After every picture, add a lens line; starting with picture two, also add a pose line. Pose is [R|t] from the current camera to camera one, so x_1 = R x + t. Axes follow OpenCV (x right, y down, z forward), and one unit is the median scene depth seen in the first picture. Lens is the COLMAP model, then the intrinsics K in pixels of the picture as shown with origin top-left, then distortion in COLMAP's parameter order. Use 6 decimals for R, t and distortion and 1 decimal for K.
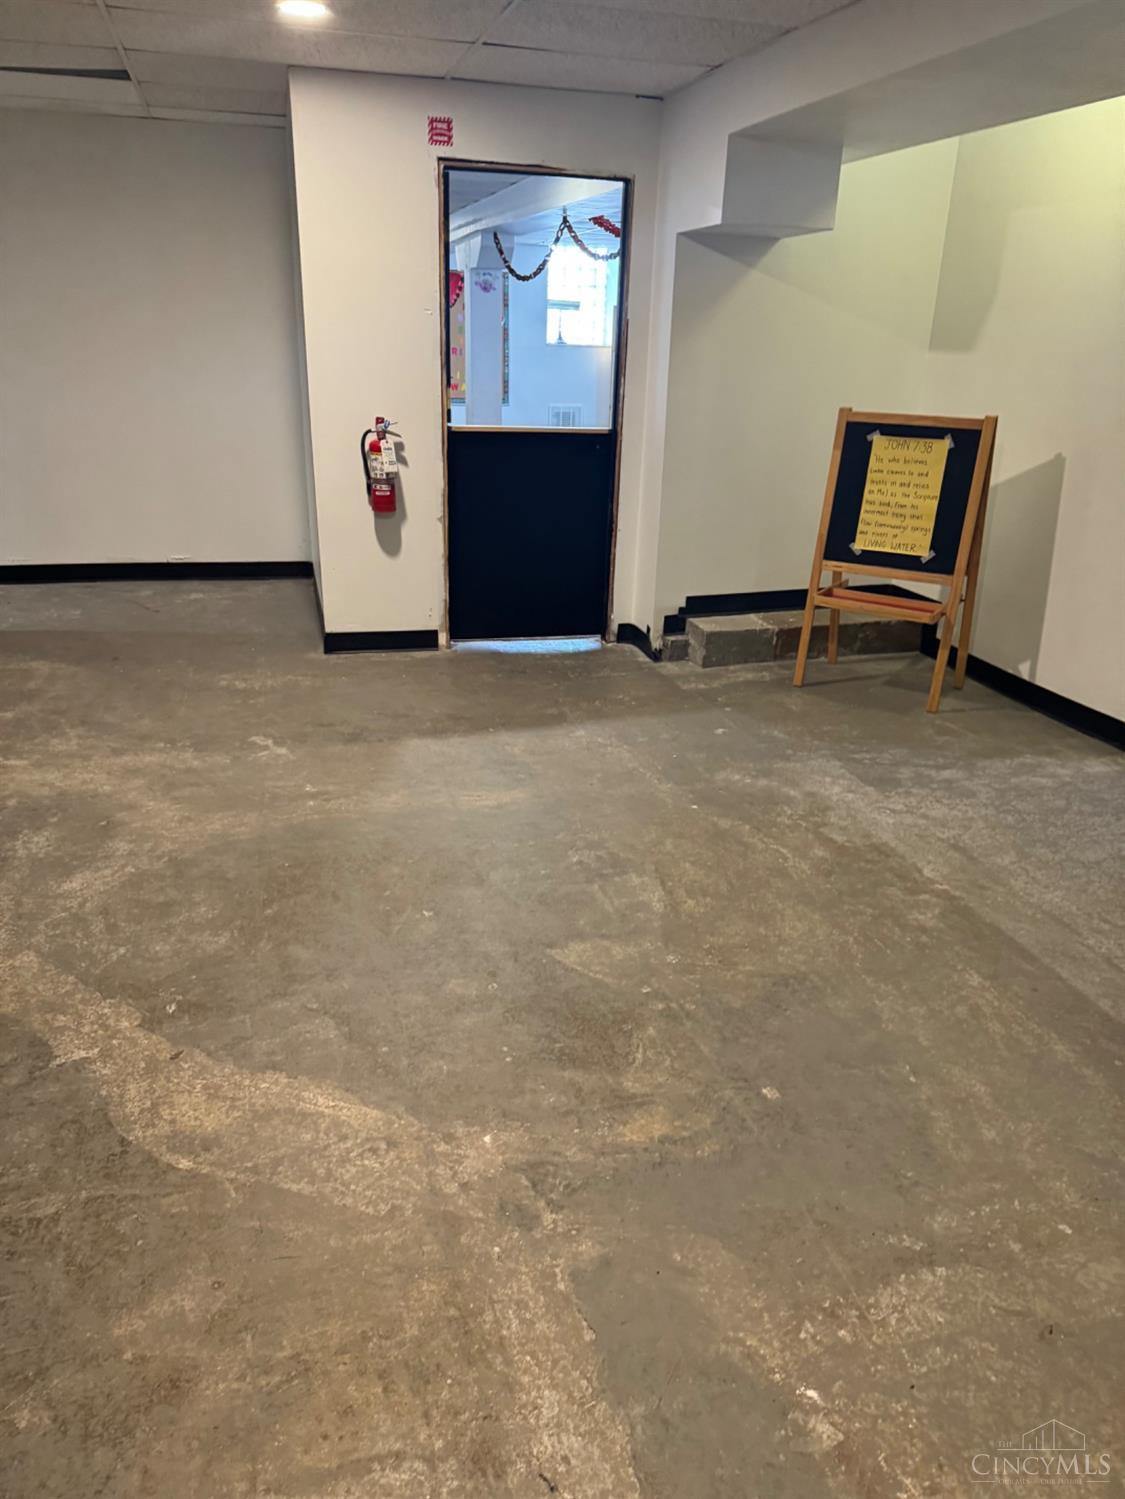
lens RADIAL K [[1051.8, 0, 561.6], [0, 1051.8, 750.4], [0, 0, 1]] dist [-0.006220, -0.001051]
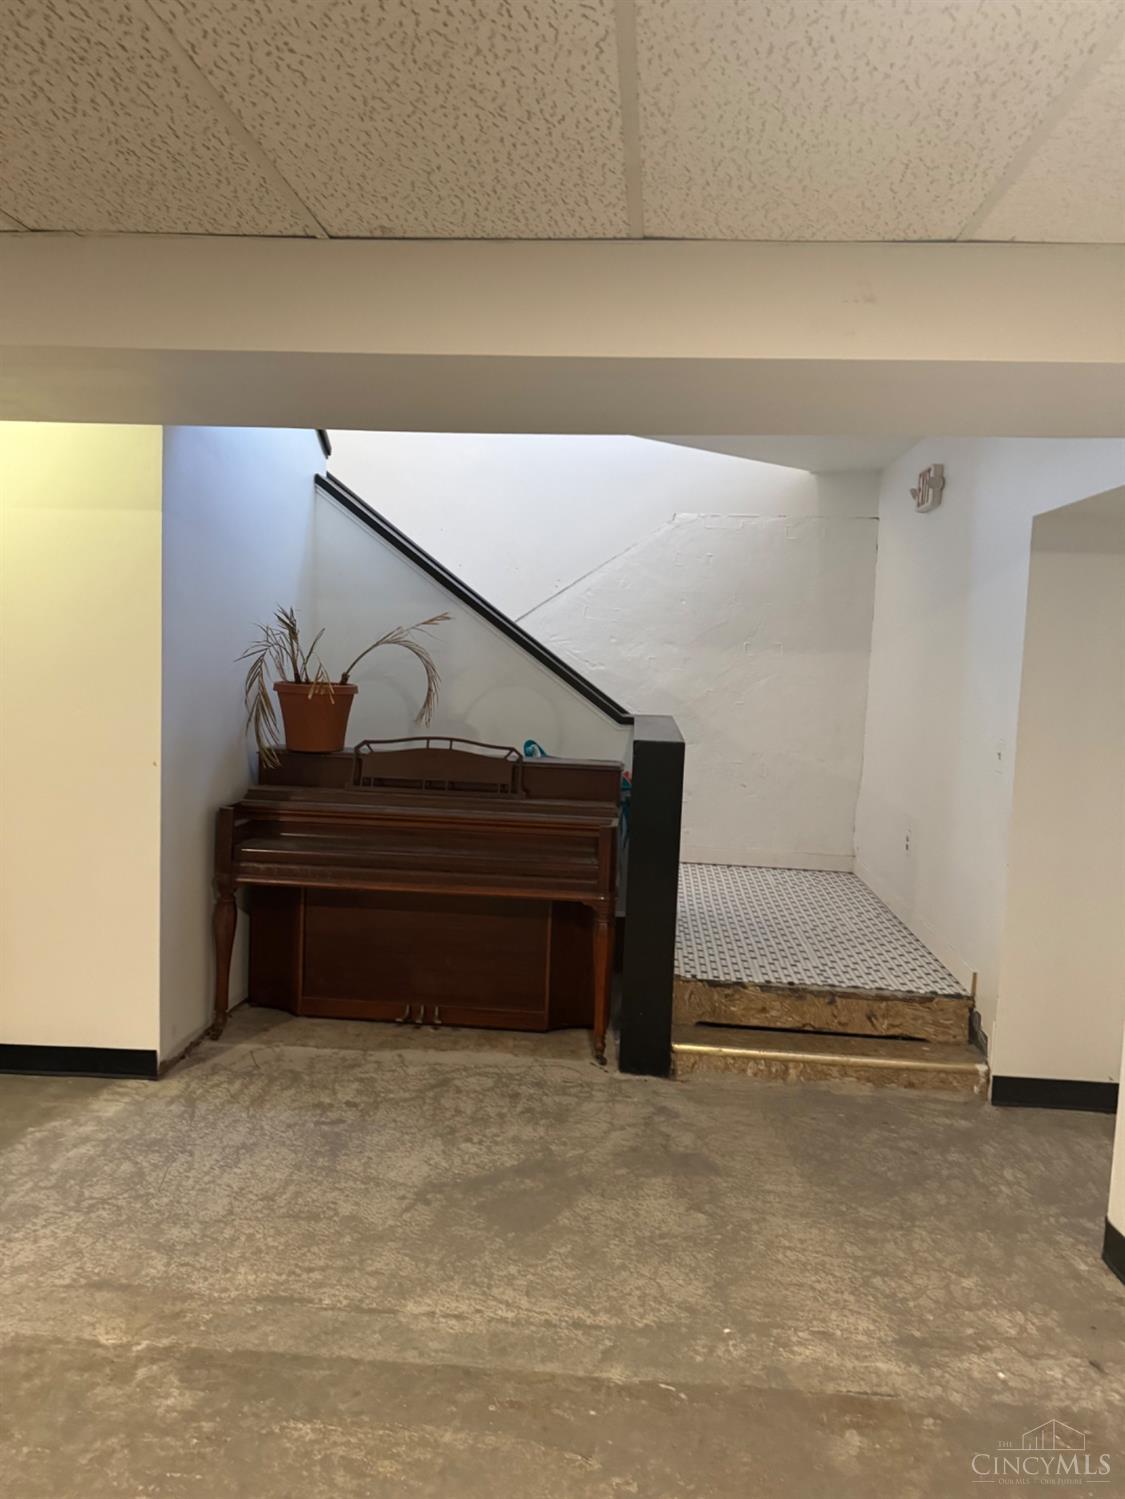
lens RADIAL K [[1051.8, 0, 563.0], [0, 1051.8, 749.1], [0, 0, 1]] dist [-0.006220, -0.001051]
pose [[0.358266, -0.102387, 0.927988, -0.193336], [0.327367, 0.944638, -0.022162, -0.162922], [-0.874344, 0.311732, 0.371949, 0.301031]]
